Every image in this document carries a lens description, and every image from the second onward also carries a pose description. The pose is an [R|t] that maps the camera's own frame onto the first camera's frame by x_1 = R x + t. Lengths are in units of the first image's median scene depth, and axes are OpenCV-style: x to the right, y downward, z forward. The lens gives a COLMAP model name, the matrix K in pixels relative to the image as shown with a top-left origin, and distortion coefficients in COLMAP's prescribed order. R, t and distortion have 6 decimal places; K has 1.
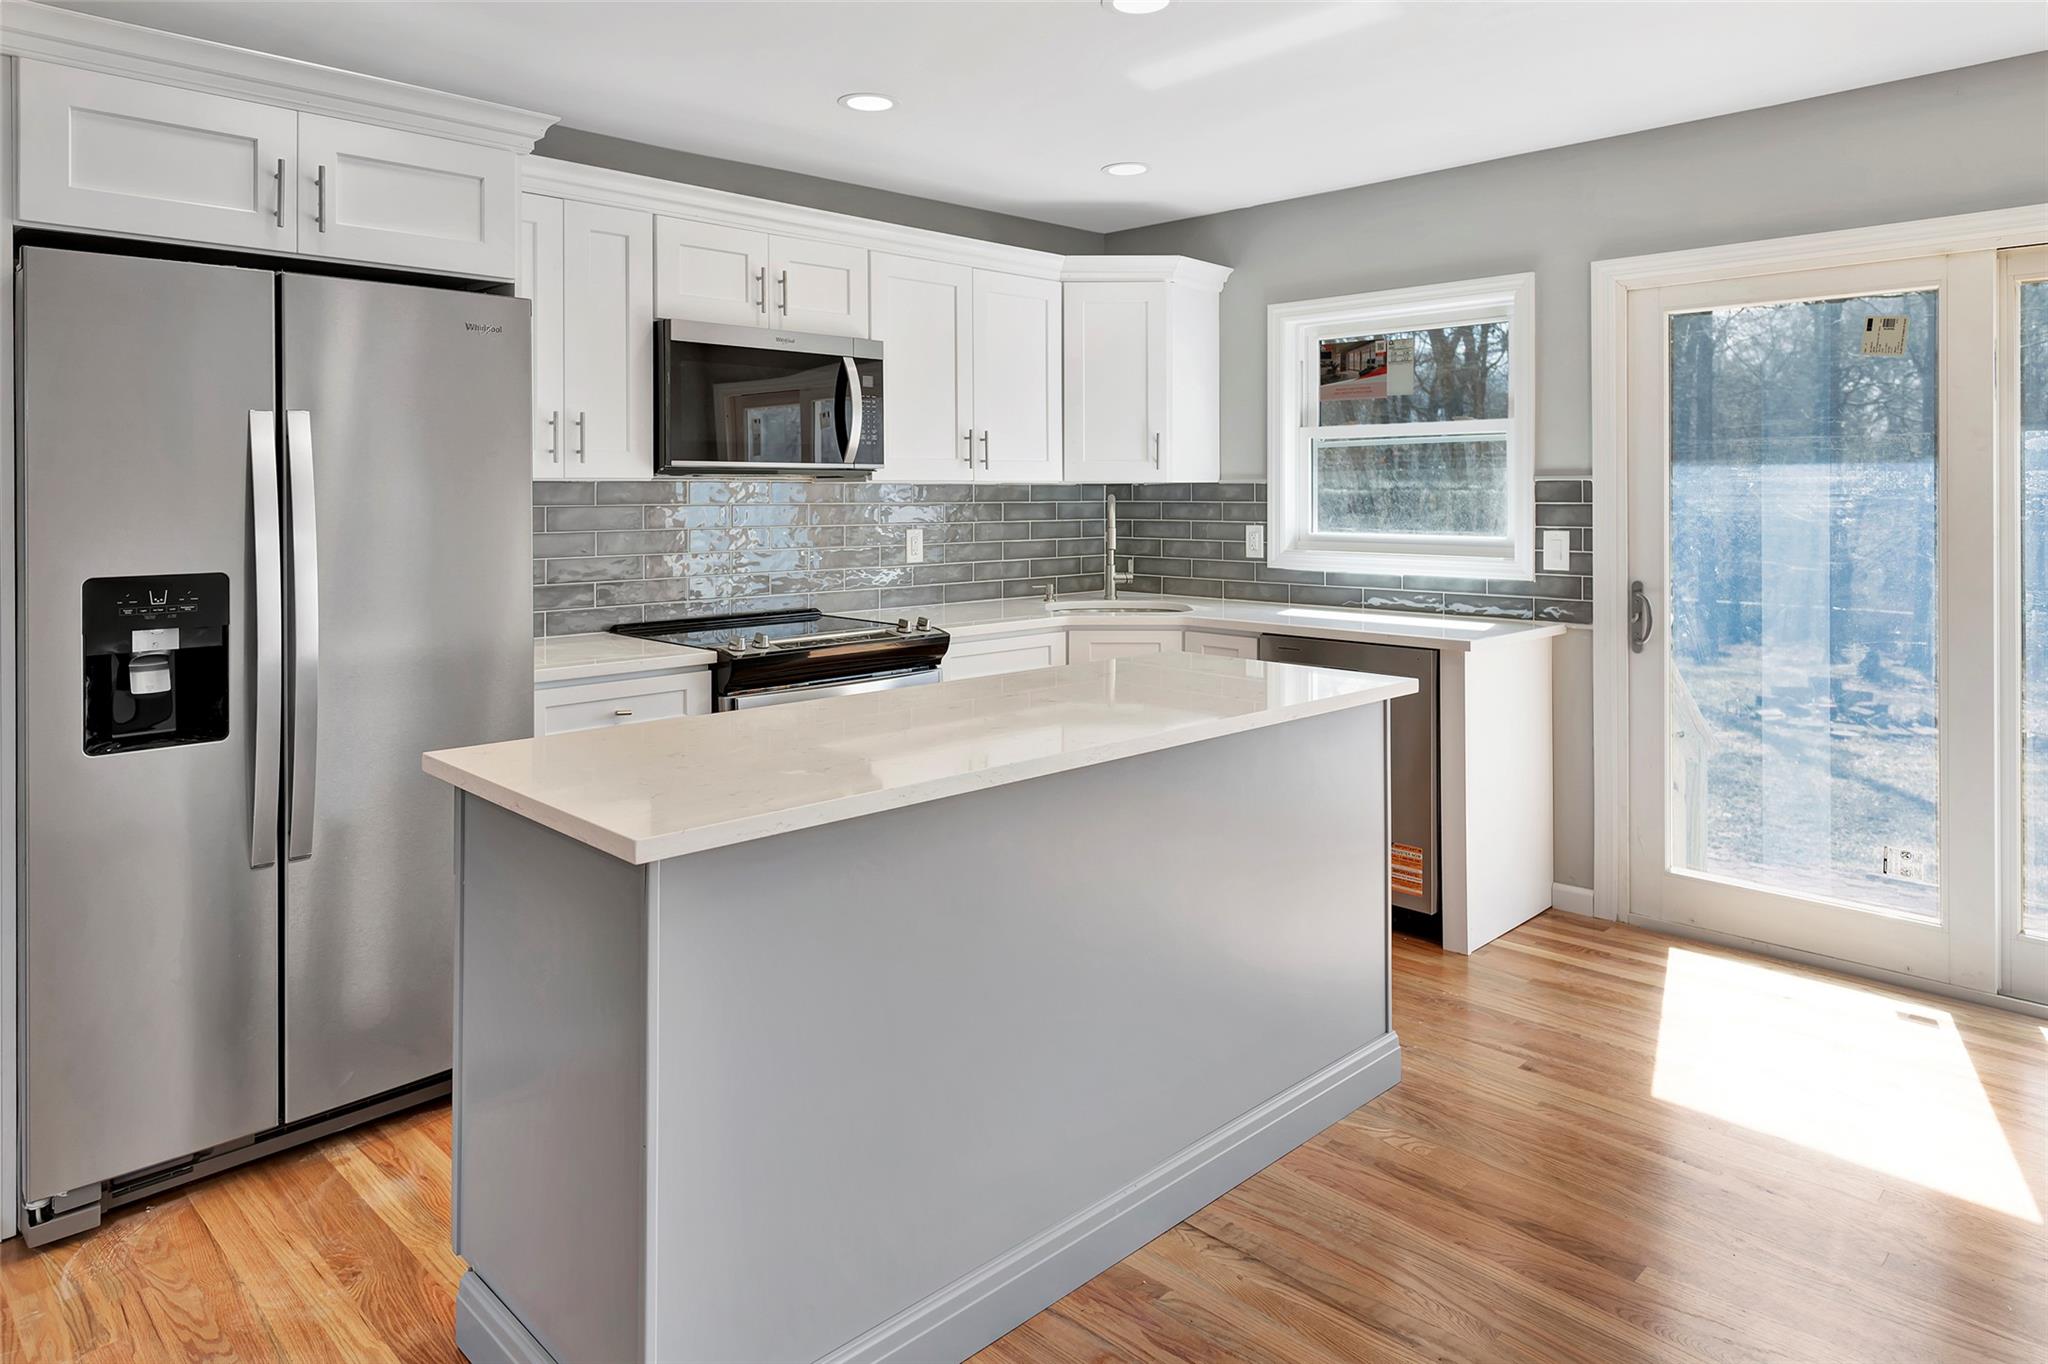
lens RADIAL K [[1274.4, 0, 1022.0], [0, 1274.4, 614.2], [0, 0, 1]] dist [-0.003030, -0.002677]
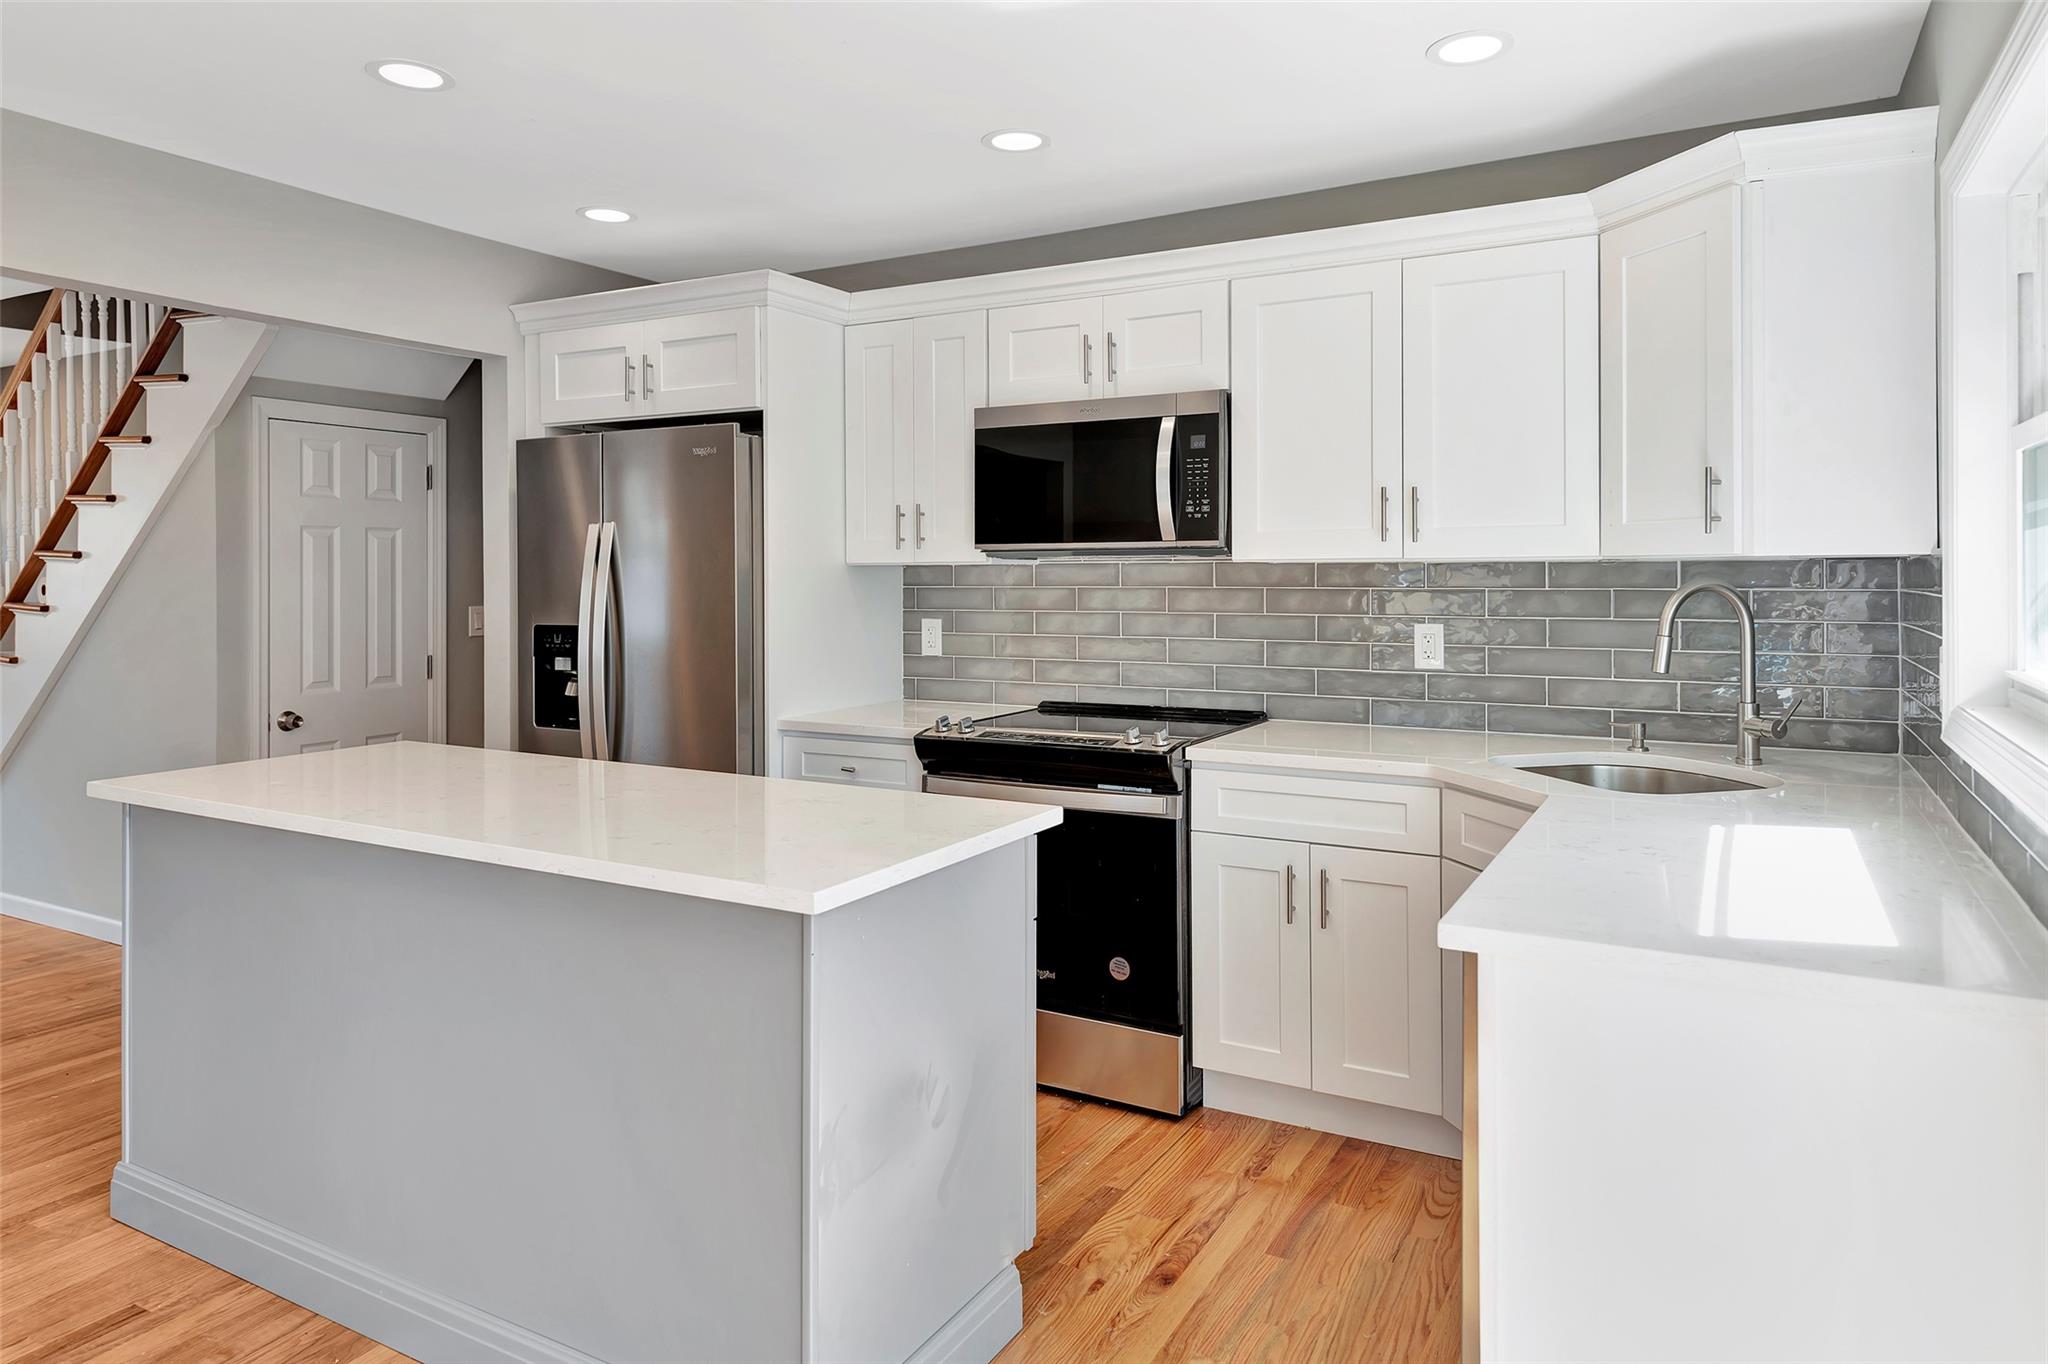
lens RADIAL K [[1250.3, 0, 1024.0], [0, 1250.3, 682.0], [0, 0, 1]] dist [-0.000307, -0.000483]
pose [[0.278079, 0.083825, -0.956894, 0.604589], [-0.088850, 0.994159, 0.061269, -0.063082], [0.956440, 0.067983, 0.283903, 0.632212]]
